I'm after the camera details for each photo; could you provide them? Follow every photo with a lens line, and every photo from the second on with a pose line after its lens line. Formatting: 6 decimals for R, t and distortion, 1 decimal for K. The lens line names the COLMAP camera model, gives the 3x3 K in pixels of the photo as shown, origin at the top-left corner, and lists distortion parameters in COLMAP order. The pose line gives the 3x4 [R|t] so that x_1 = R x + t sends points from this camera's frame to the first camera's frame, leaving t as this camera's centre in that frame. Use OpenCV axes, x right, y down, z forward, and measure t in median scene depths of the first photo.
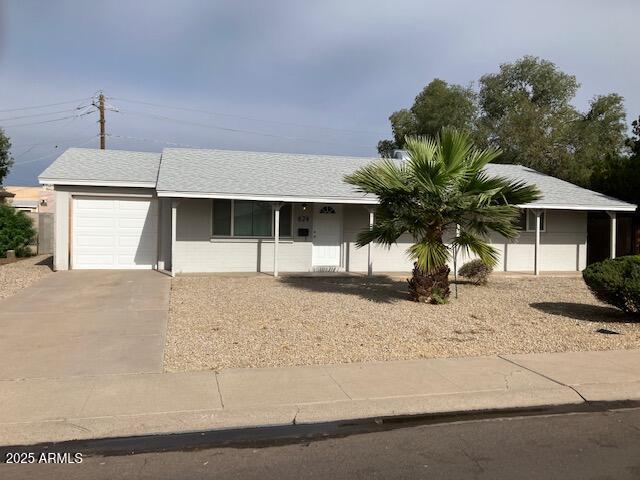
lens RADIAL K [[525.8, 0, 320.0], [0, 525.8, 240.0], [0, 0, 1]] dist [0.029376, -0.006102]
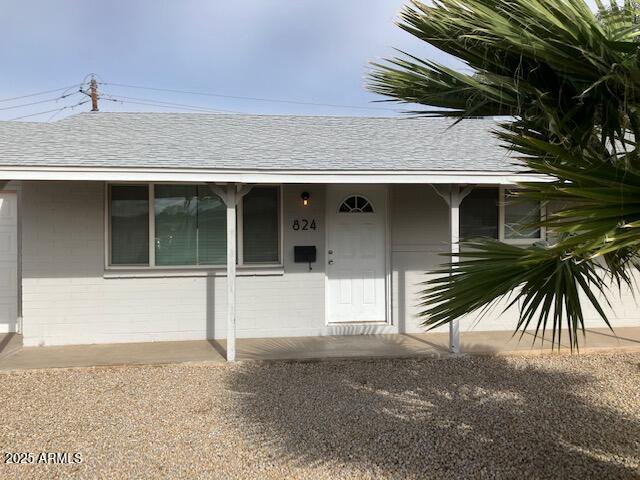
lens RADIAL K [[525.8, 0, 320.0], [0, 525.8, 240.0], [0, 0, 1]] dist [0.029376, -0.006102]
pose [[0.994761, -0.022935, -0.099626, 0.028630], [0.021666, 0.999670, -0.013800, -0.019616], [0.099910, 0.011569, 0.994929, 0.540788]]
